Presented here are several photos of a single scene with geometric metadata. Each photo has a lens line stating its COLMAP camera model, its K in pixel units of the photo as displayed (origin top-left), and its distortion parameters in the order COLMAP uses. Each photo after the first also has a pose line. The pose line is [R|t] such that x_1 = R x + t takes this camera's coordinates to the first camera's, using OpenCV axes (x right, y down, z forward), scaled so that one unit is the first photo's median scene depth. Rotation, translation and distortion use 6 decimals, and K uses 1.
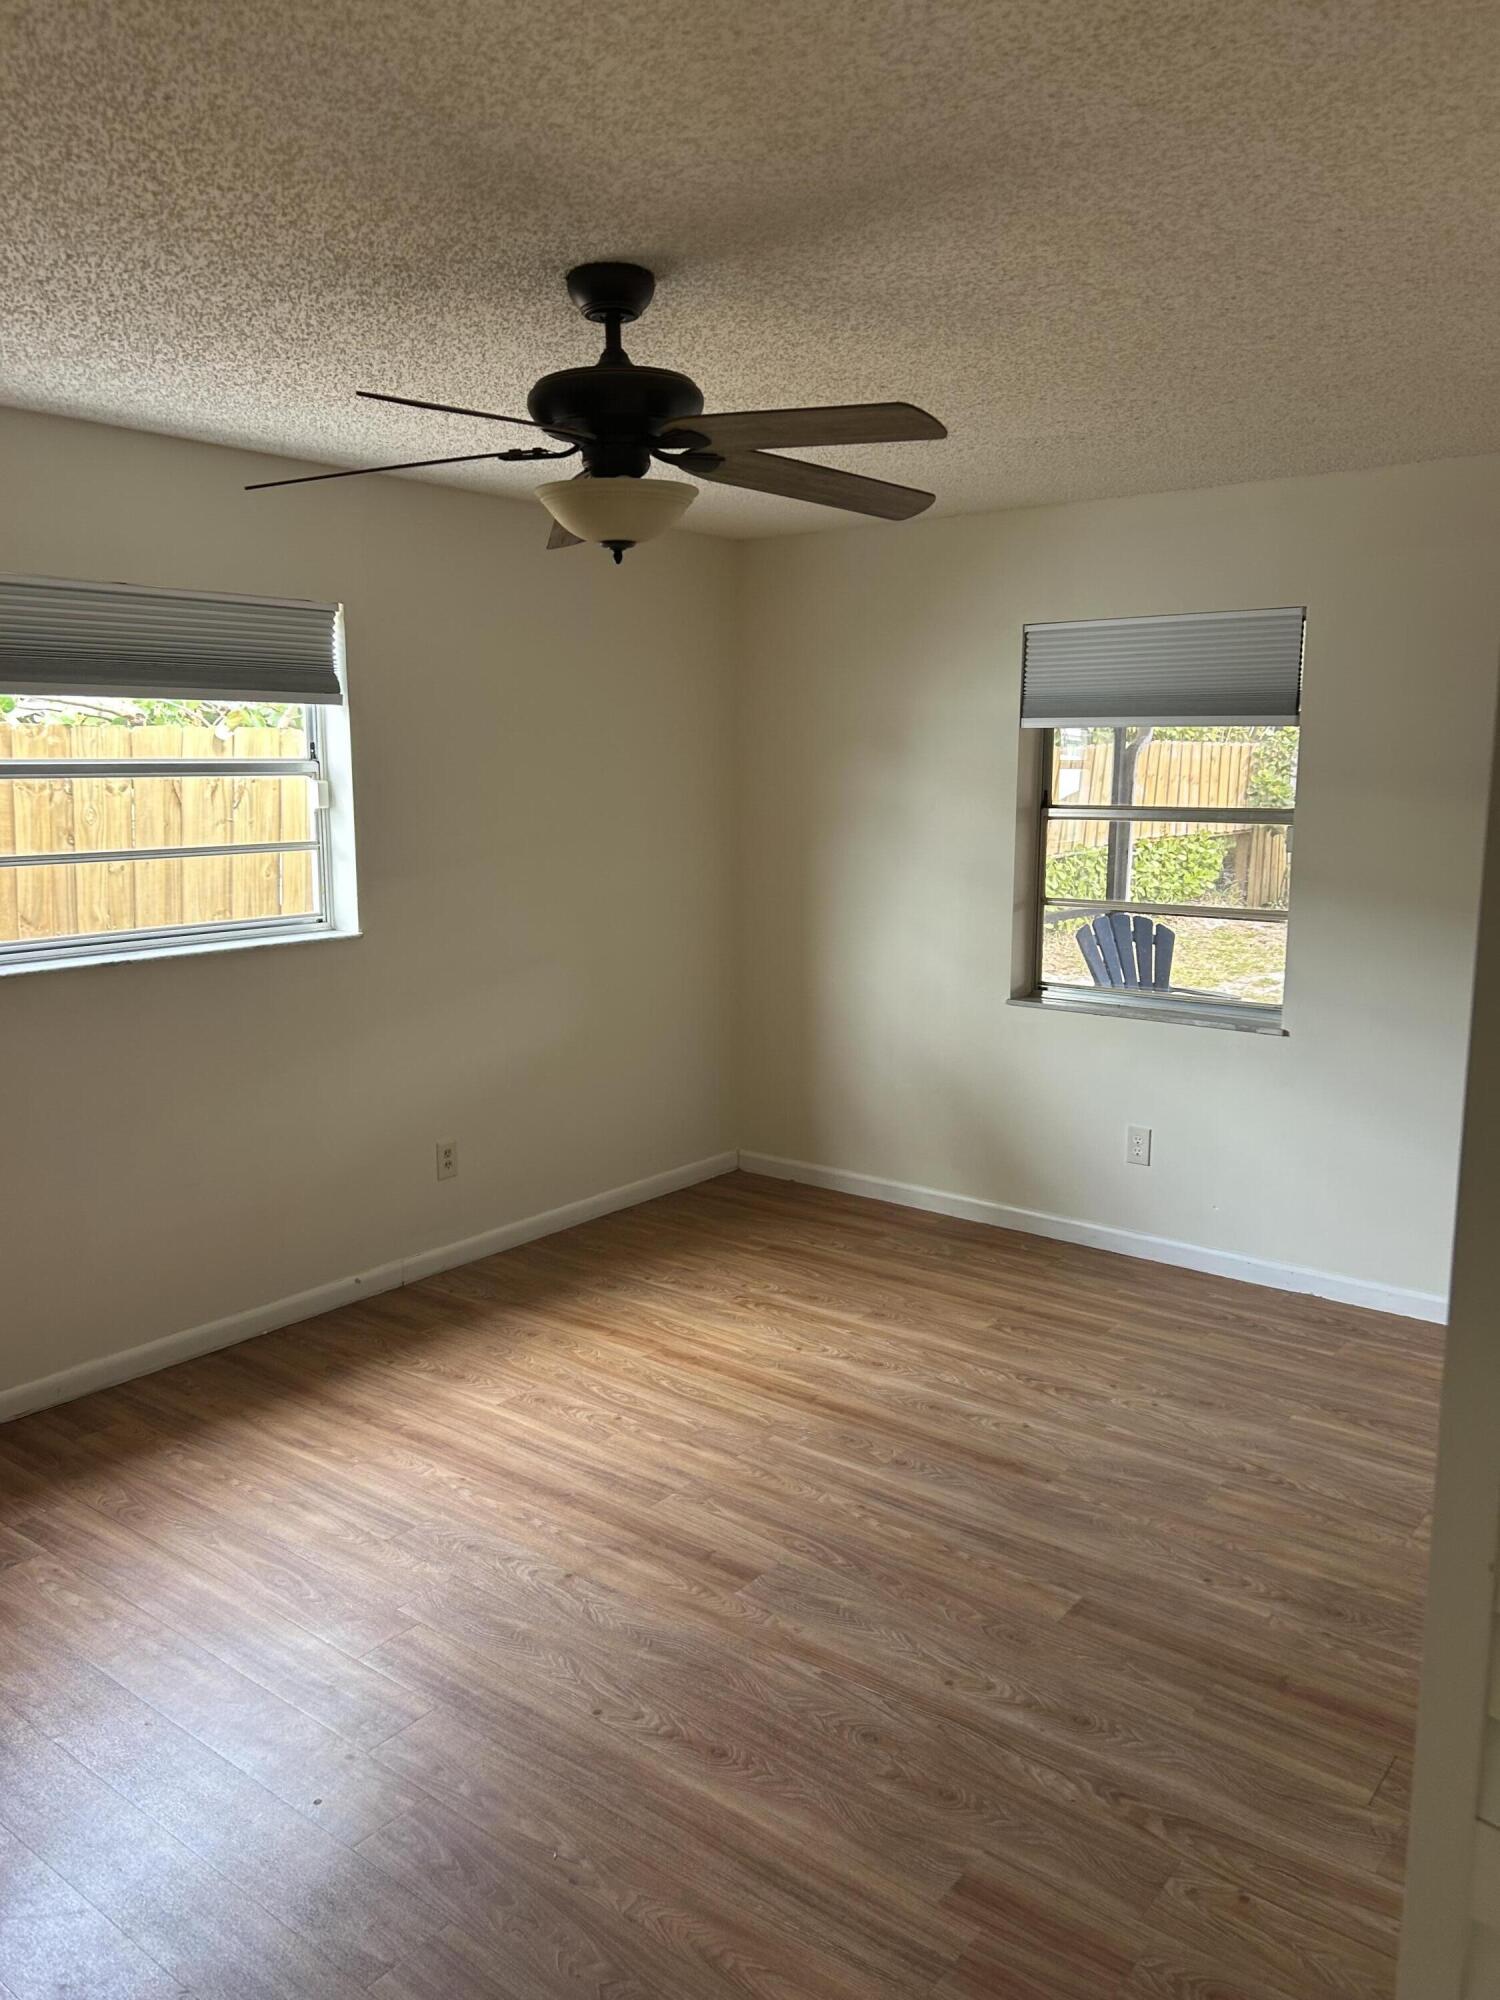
lens RADIAL K [[1489.8, 0, 758.0], [0, 1489.8, 1016.1], [0, 0, 1]] dist [0.041108, -0.052634]
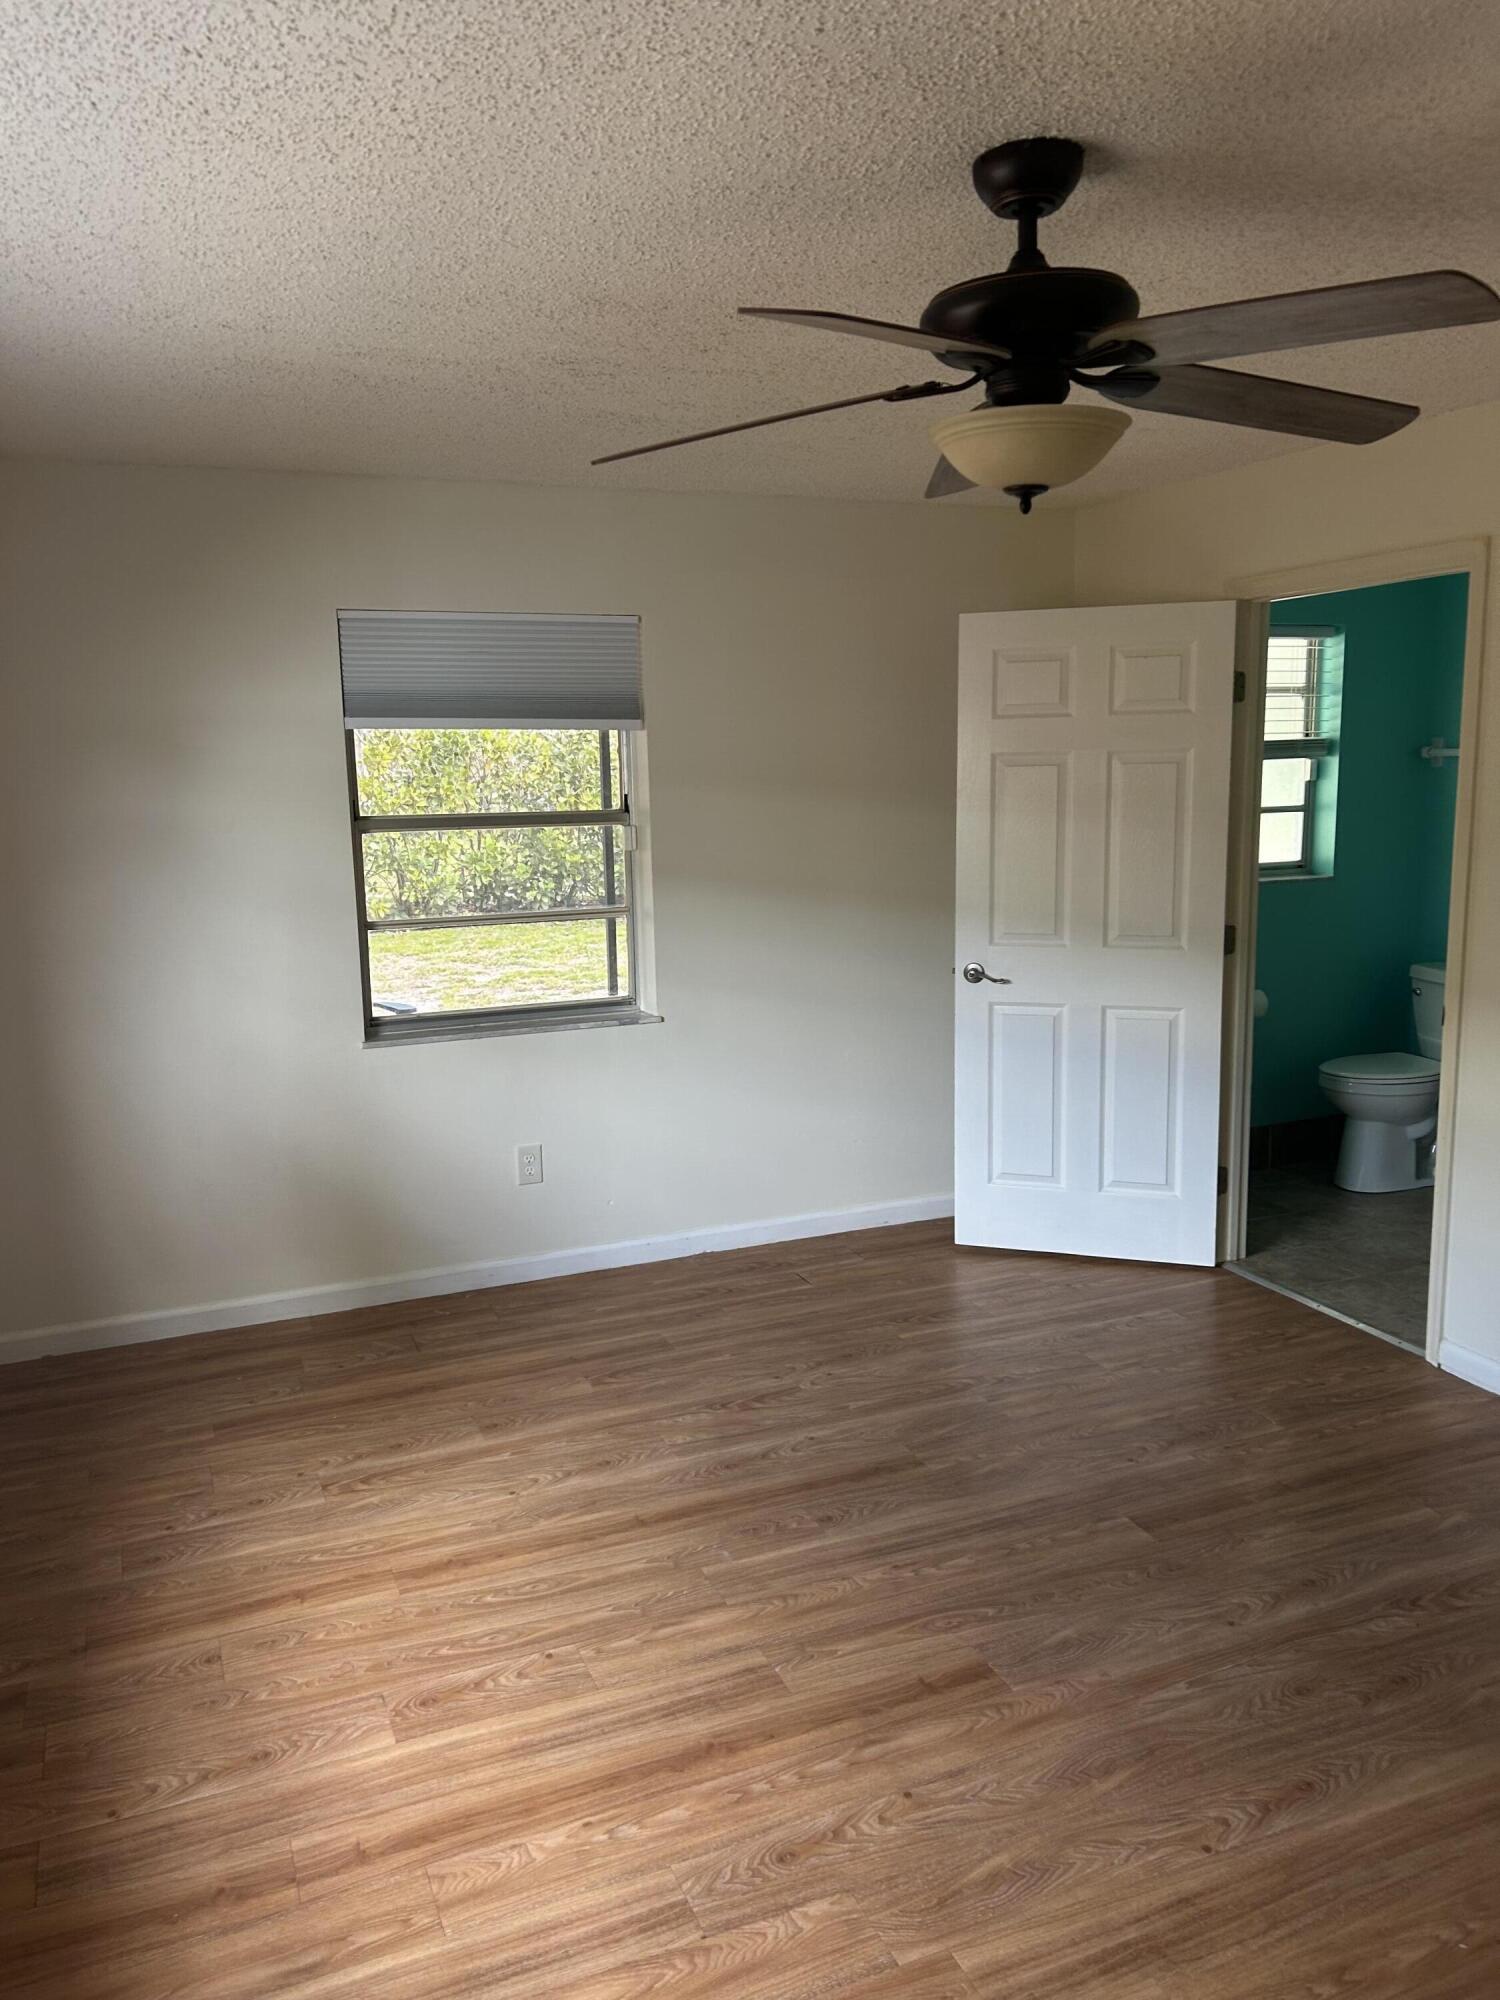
lens RADIAL K [[1489.8, 0, 752.1], [0, 1489.8, 990.8], [0, 0, 1]] dist [0.041108, -0.052634]
pose [[0.505584, -0.154616, 0.848810, -0.588162], [0.176083, 0.981596, 0.073922, -0.085194], [-0.844618, 0.112088, 0.523504, 0.466883]]
